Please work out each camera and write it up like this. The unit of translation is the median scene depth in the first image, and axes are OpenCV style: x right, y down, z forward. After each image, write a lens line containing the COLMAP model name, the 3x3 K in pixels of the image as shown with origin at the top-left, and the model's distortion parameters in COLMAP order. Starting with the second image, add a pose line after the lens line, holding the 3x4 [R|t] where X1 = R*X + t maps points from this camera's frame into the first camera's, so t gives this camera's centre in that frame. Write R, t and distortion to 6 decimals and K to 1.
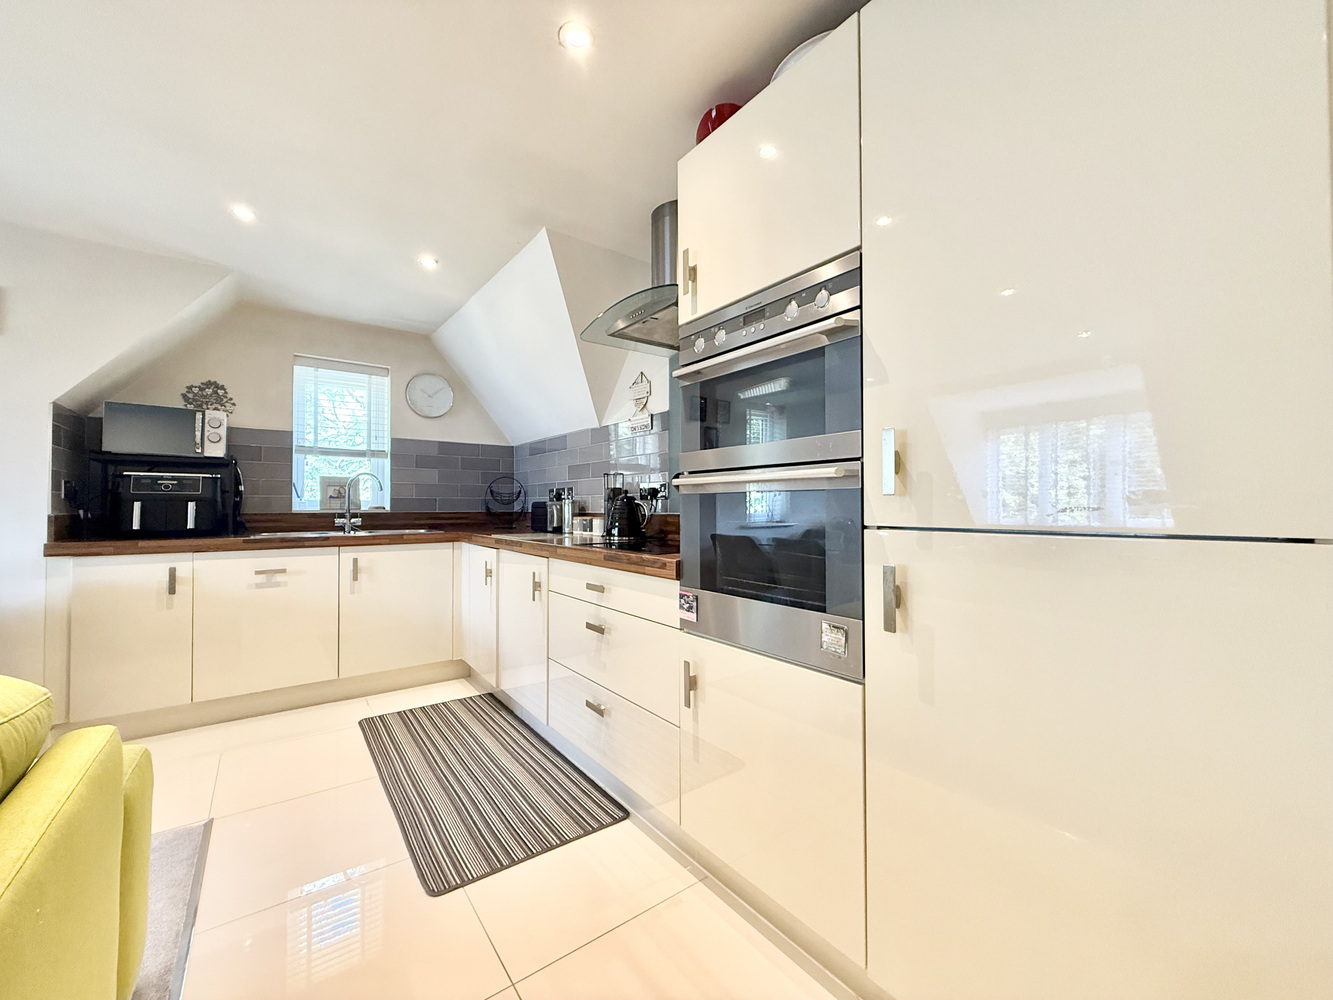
lens RADIAL K [[531.0, 0, 661.8], [0, 531.0, 500.2], [0, 0, 1]] dist [-0.002234, 0.000012]
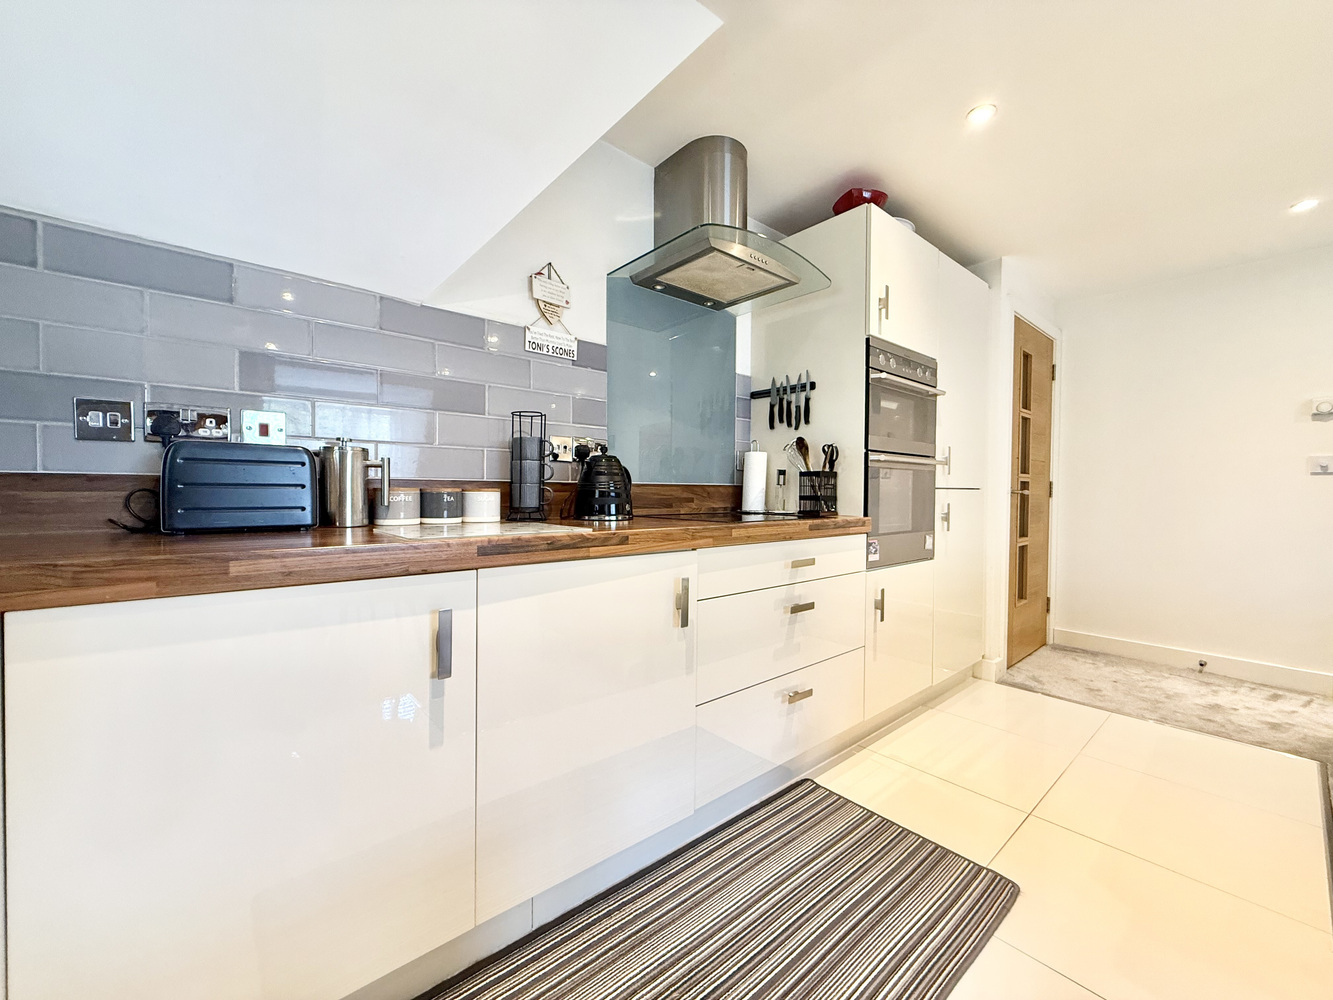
lens RADIAL K [[531.0, 0, 661.0], [0, 531.0, 498.0], [0, 0, 1]] dist [-0.002234, 0.000012]
pose [[-0.063888, -0.015502, 0.997837, -0.987815], [-0.021057, 0.999678, 0.014182, 0.046724], [-0.997735, -0.020105, -0.064194, 1.280243]]
